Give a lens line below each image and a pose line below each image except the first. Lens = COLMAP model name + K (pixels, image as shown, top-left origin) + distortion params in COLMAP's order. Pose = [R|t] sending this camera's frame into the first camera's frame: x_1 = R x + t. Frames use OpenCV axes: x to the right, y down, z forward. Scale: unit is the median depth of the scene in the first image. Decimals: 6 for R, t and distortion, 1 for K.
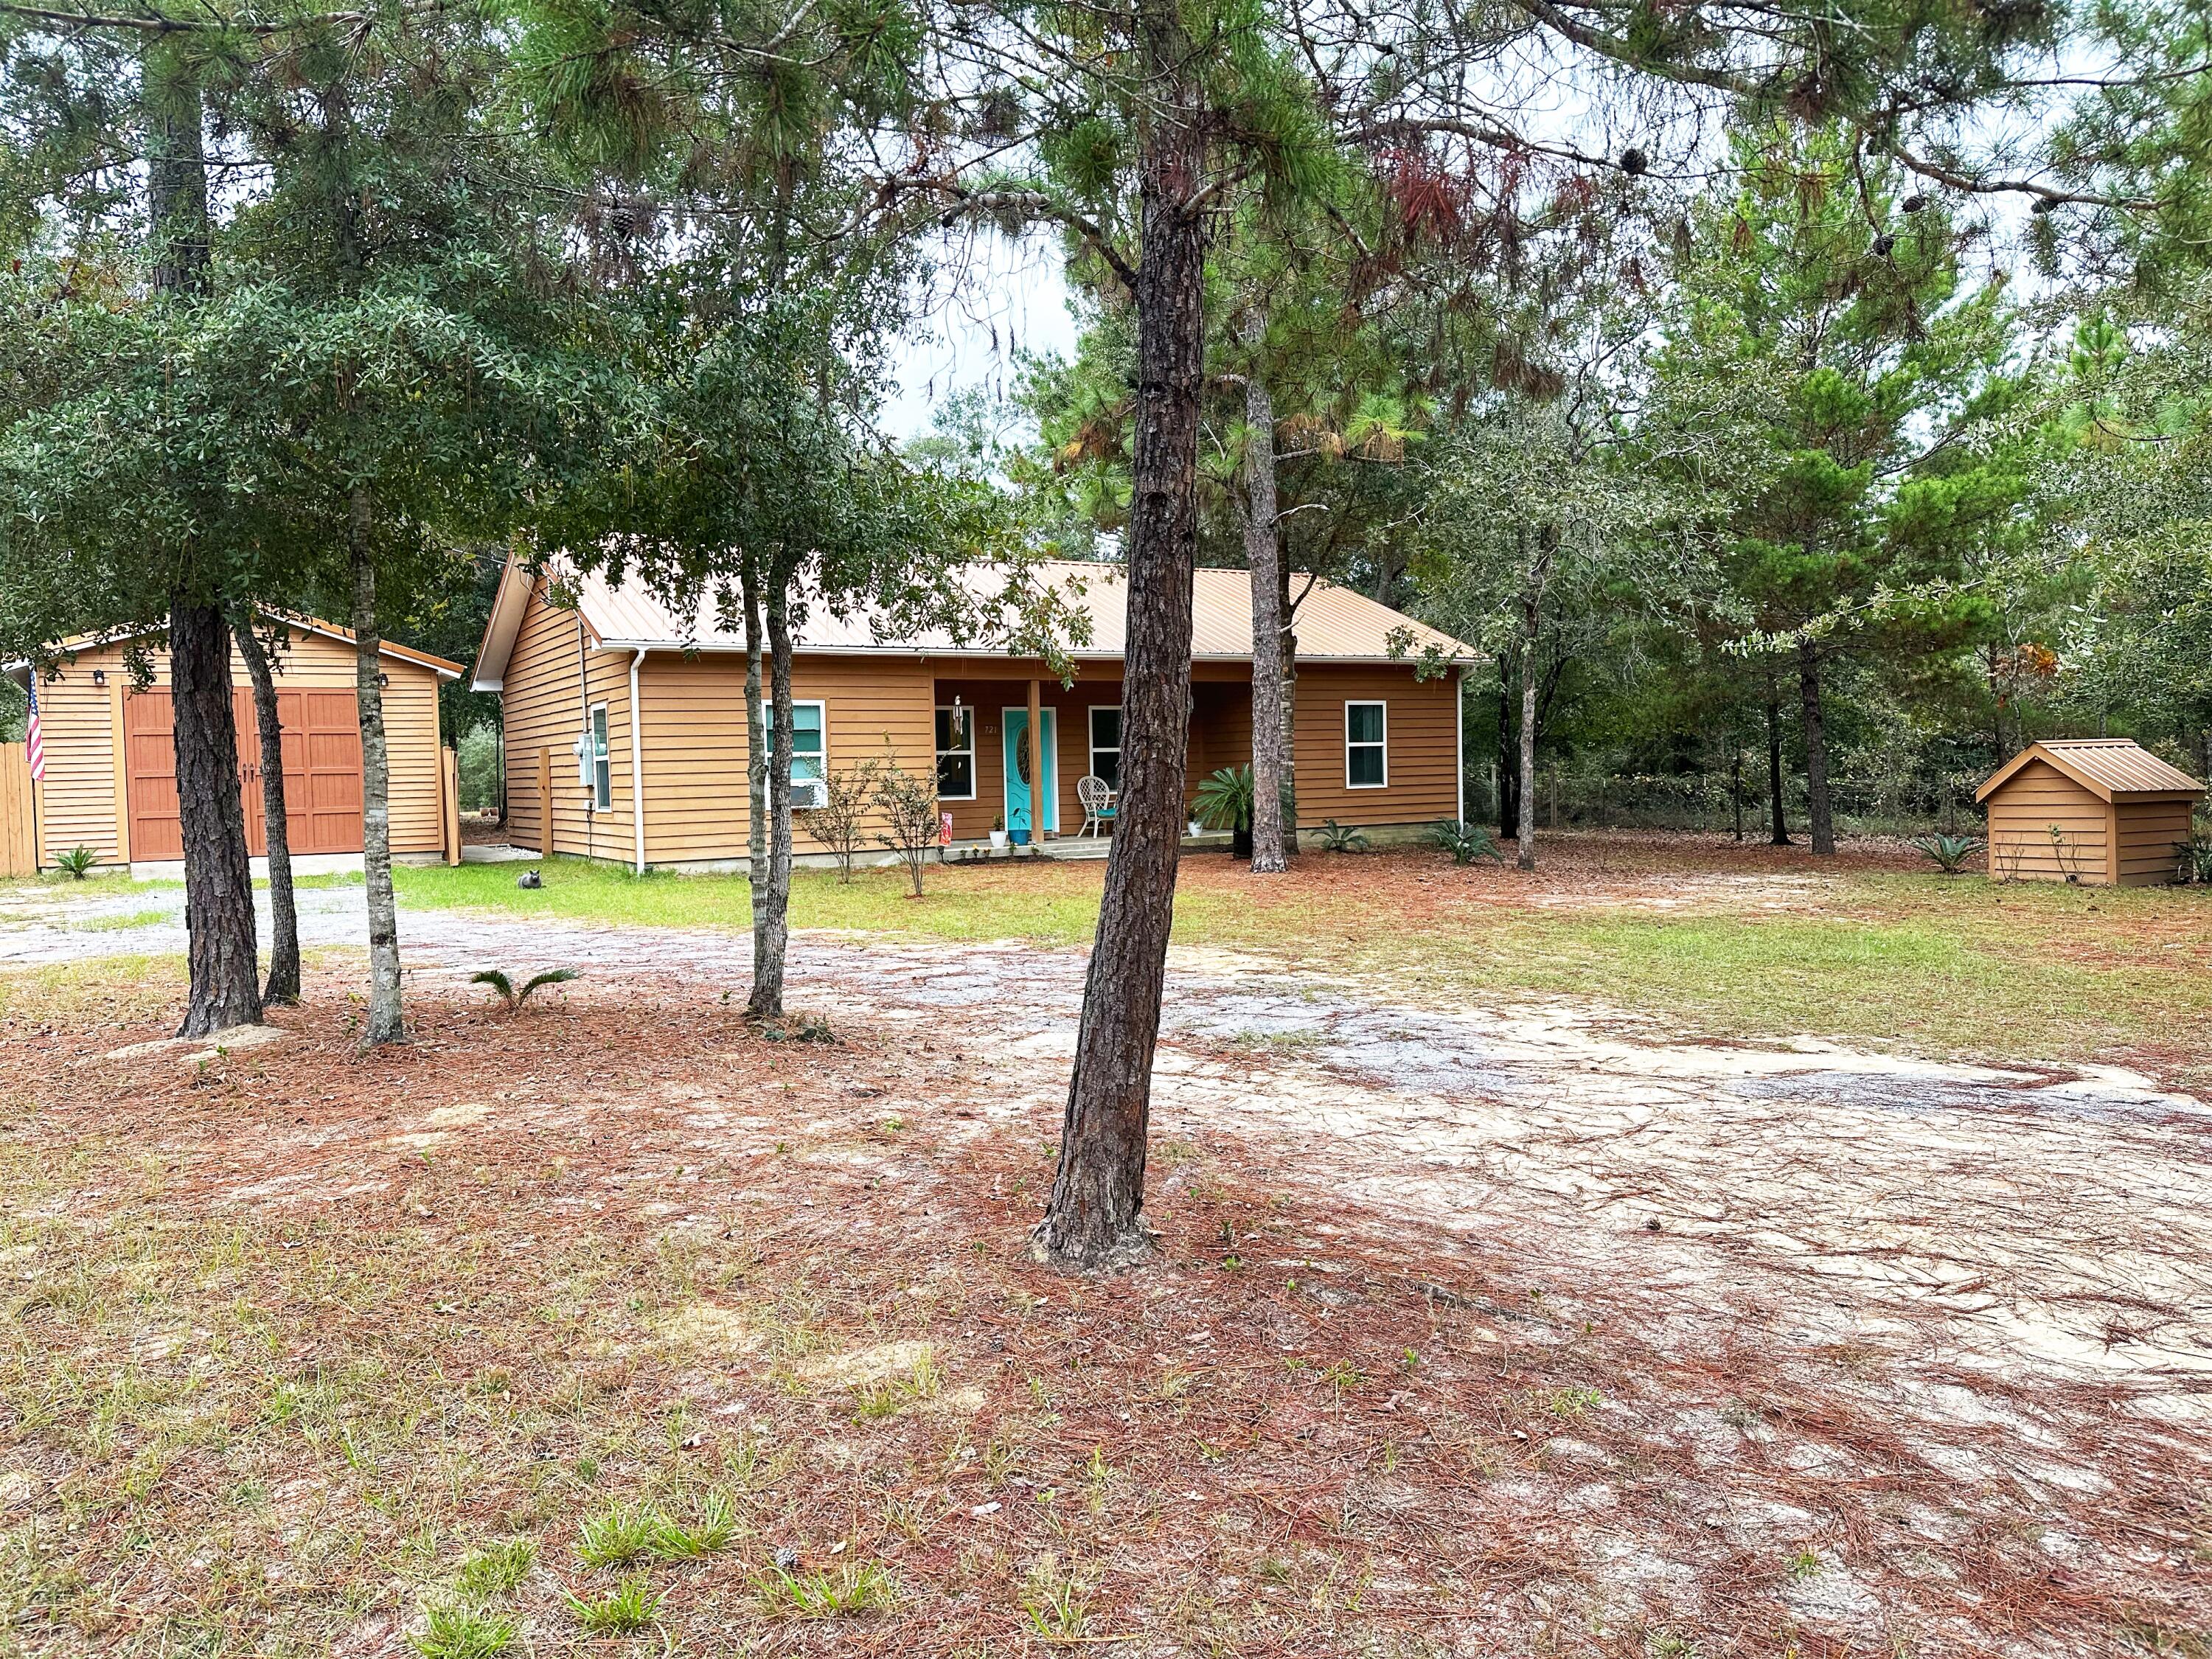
lens RADIAL K [[1567.6, 0, 1120.0], [0, 1567.6, 808.7], [0, 0, 1]] dist [0.067756, -0.098975]
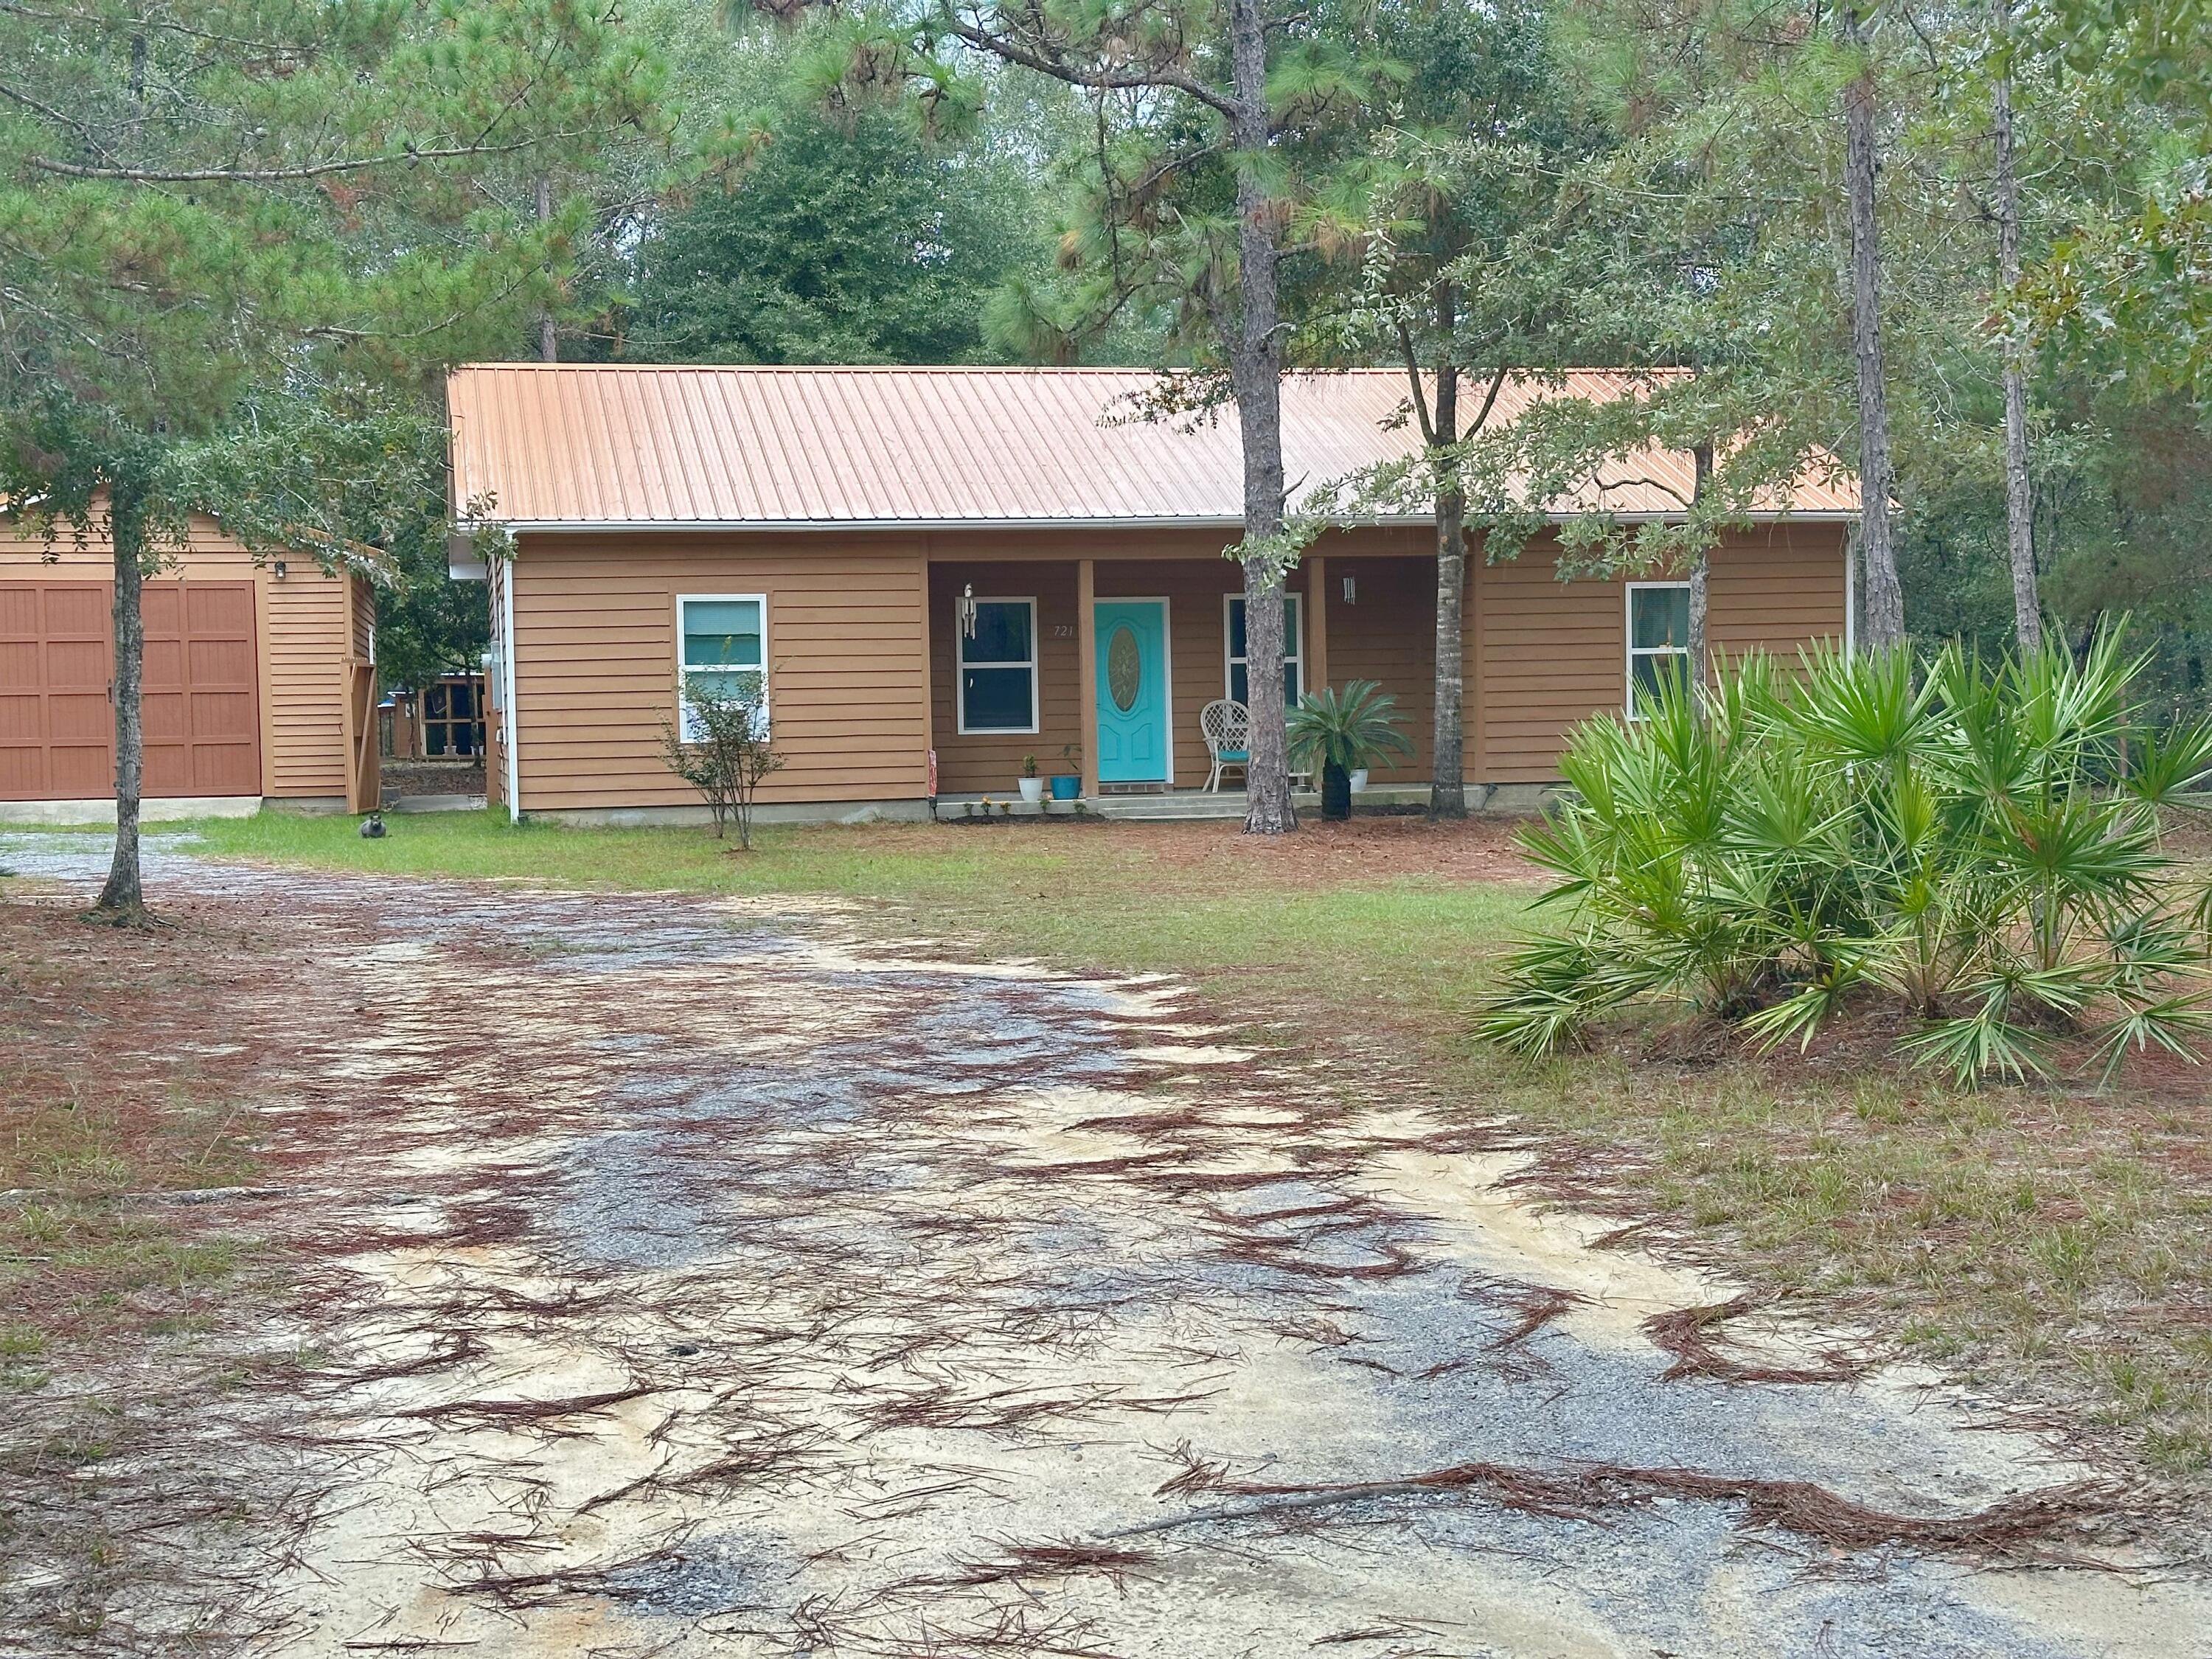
lens RADIAL K [[3165.5, 0, 1160.9], [0, 3165.5, 763.6], [0, 0, 1]] dist [0.074736, 0.000000]
pose [[0.951544, 0.009573, -0.307362, 0.413775], [-0.010482, 0.999944, -0.001305, 0.009422], [0.307333, 0.004464, 0.951592, -0.325614]]
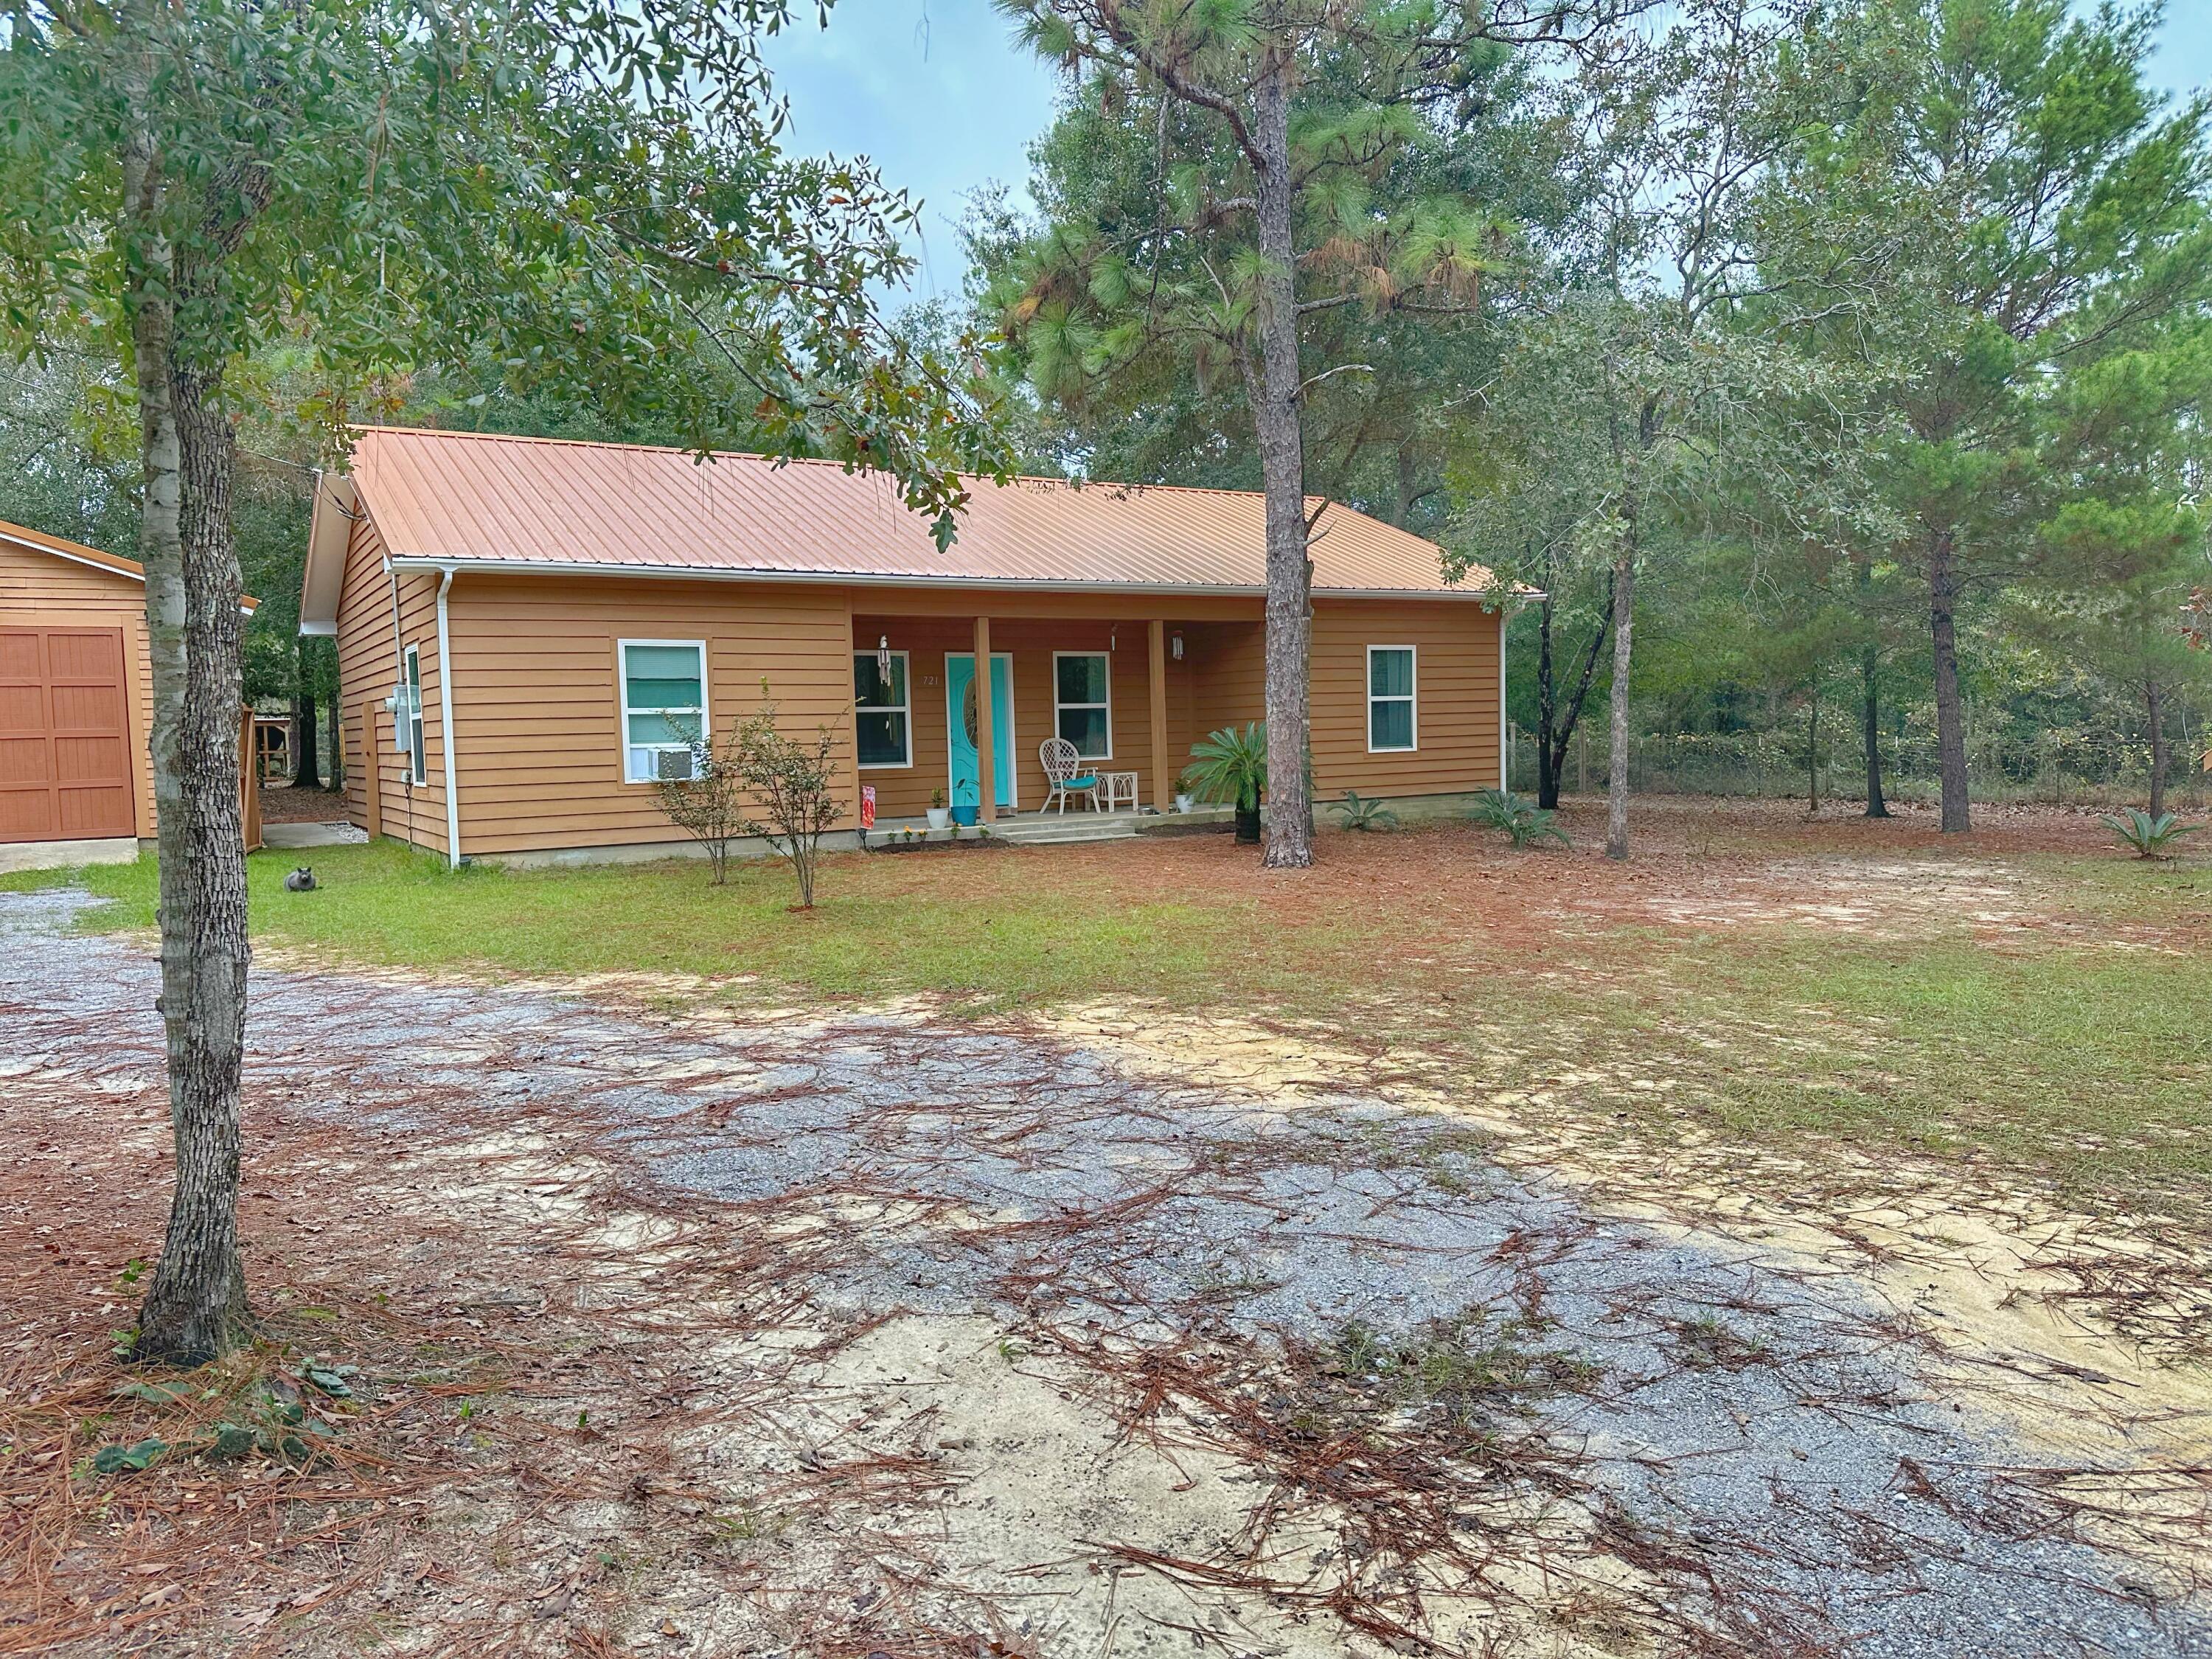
lens RADIAL K [[1567.6, 0, 1136.1], [0, 1567.6, 817.3], [0, 0, 1]] dist [0.067756, -0.098975]
pose [[0.999702, -0.003601, 0.024136, 0.003451], [0.002839, 0.999499, 0.031527, -0.005807], [-0.024237, -0.031450, 0.999211, 0.208968]]
